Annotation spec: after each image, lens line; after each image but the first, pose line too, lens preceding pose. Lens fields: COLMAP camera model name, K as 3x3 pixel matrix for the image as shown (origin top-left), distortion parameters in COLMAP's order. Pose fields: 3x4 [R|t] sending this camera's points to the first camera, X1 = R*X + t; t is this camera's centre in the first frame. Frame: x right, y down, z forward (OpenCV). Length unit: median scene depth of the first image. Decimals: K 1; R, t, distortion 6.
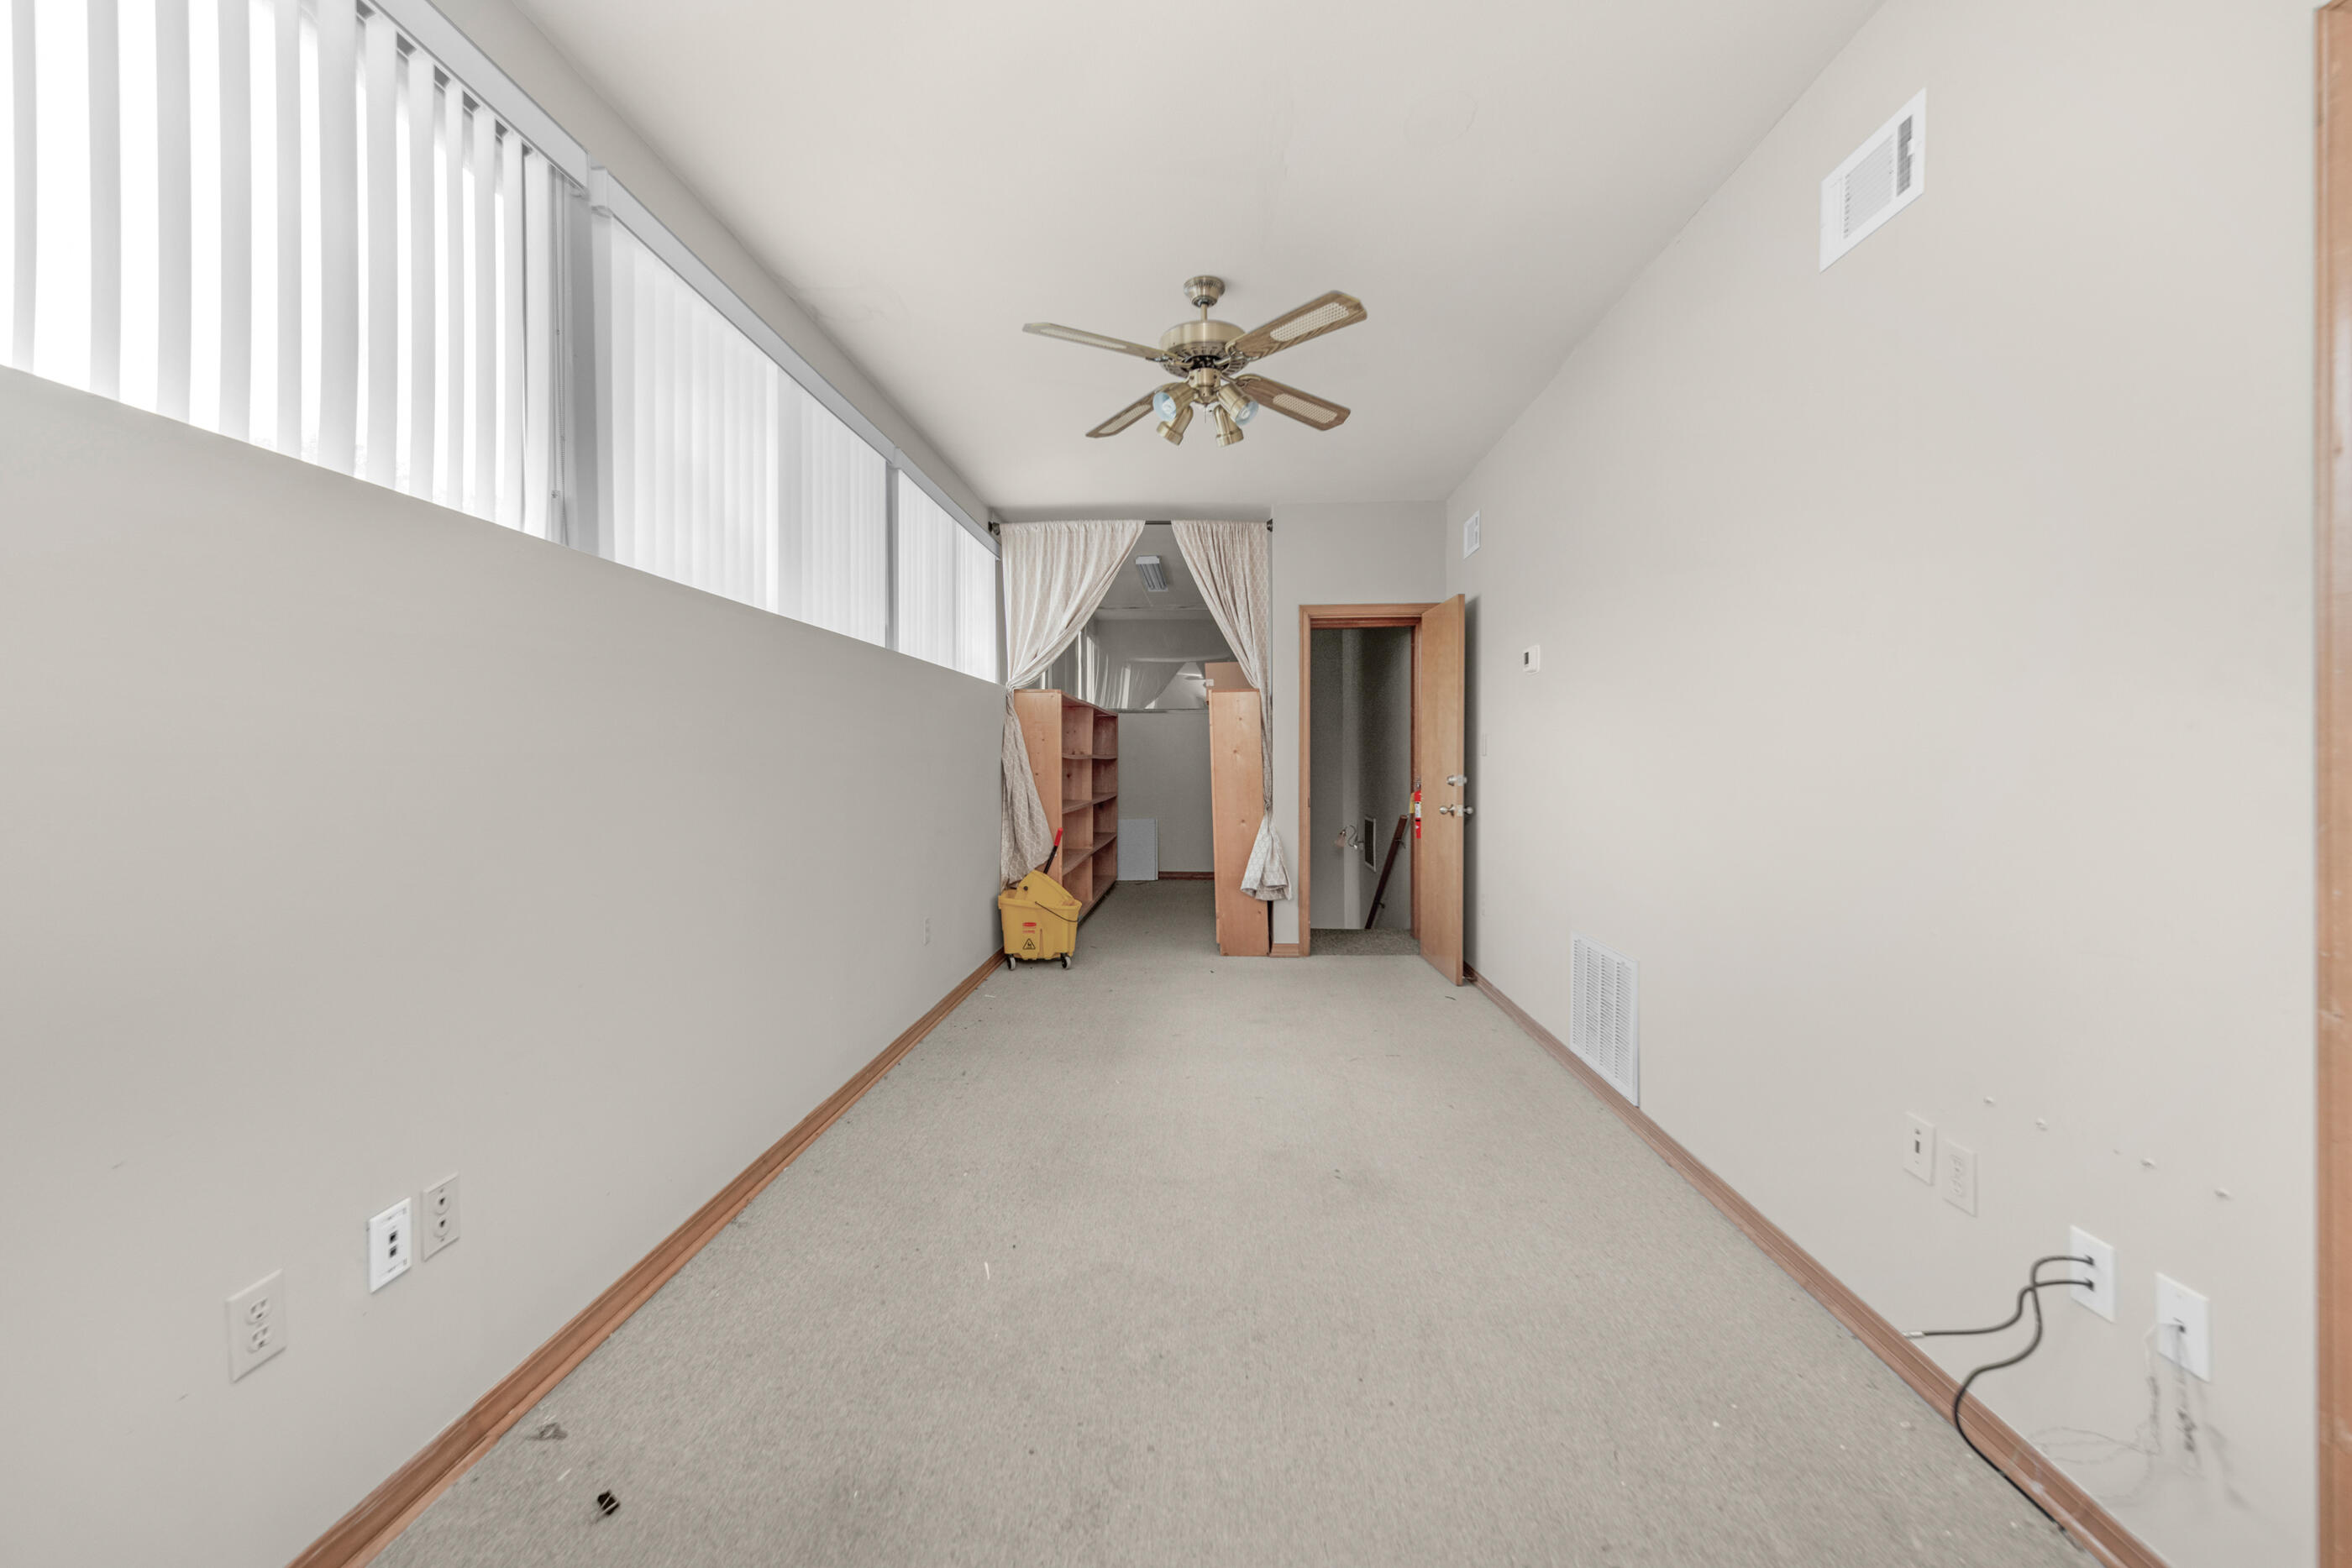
lens RADIAL K [[944.3, 0, 1185.1], [0, 944.3, 771.3], [0, 0, 1]] dist [0.008196, -0.000618]
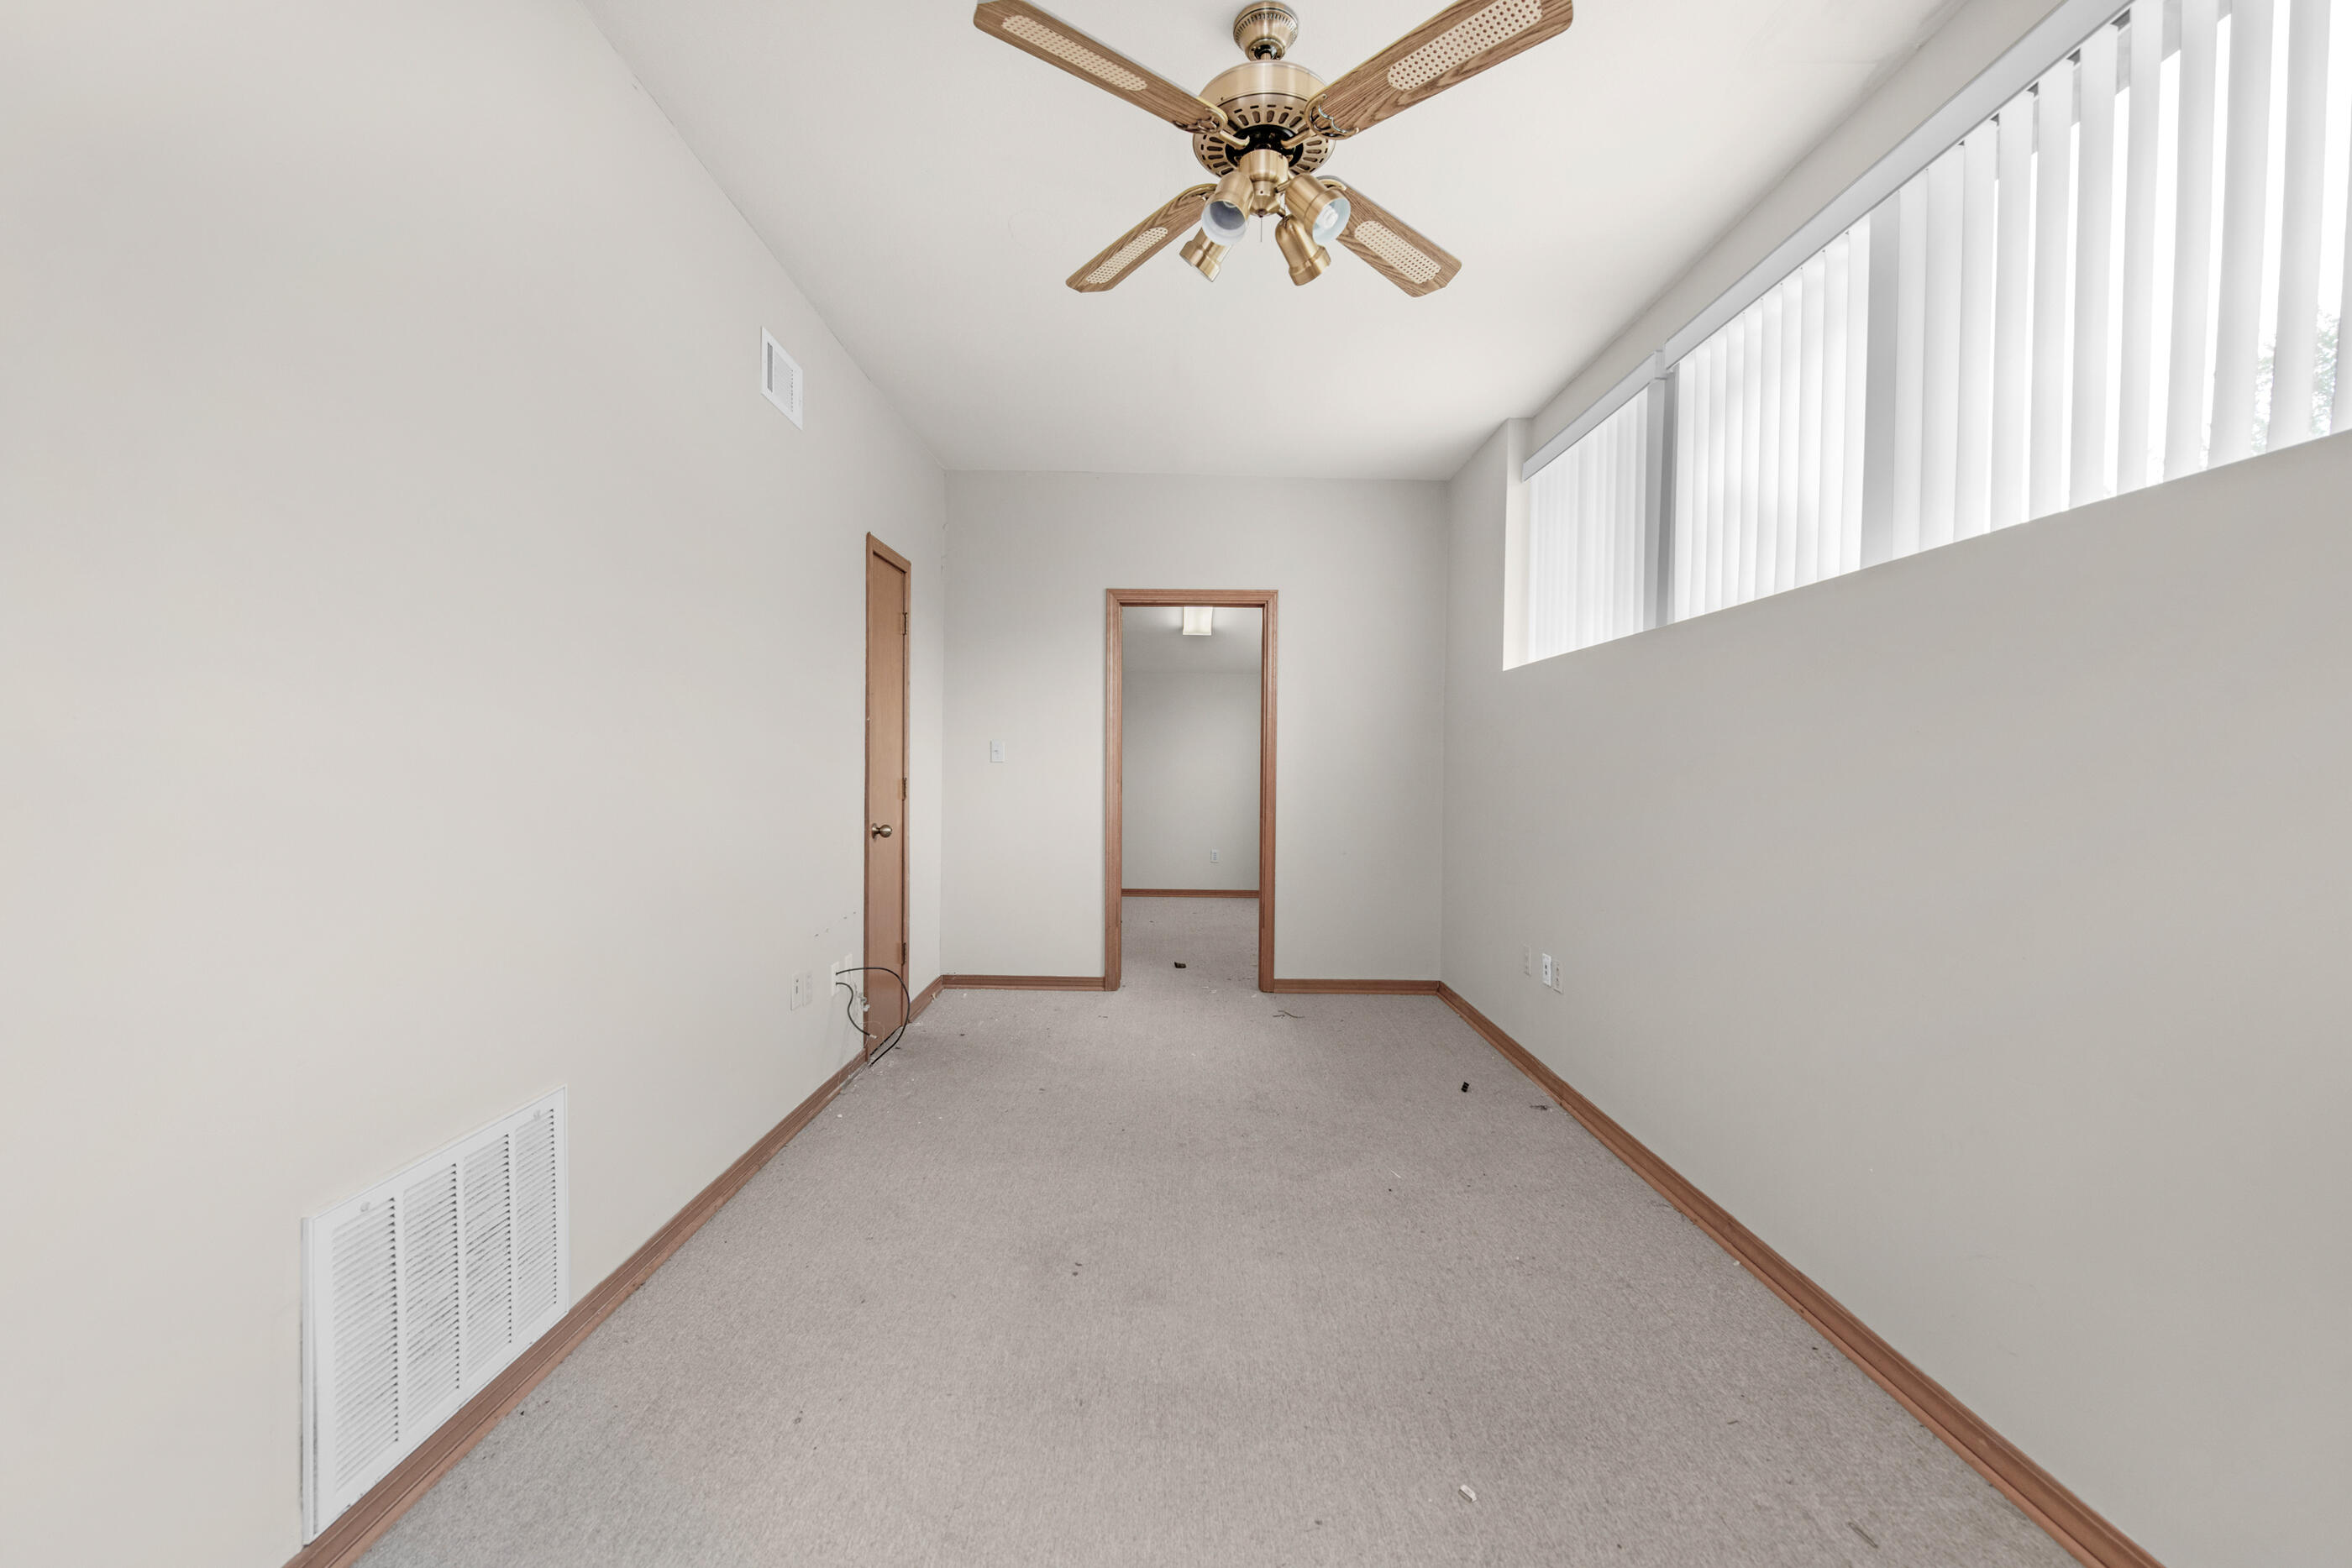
lens RADIAL K [[944.3, 0, 1170.7], [0, 944.3, 779.0], [0, 0, 1]] dist [0.008196, -0.000618]
pose [[-0.999425, -0.010084, -0.032379, 0.120879], [-0.010994, 0.999547, 0.028032, -0.026885], [0.032082, 0.028371, -0.999082, 1.992472]]
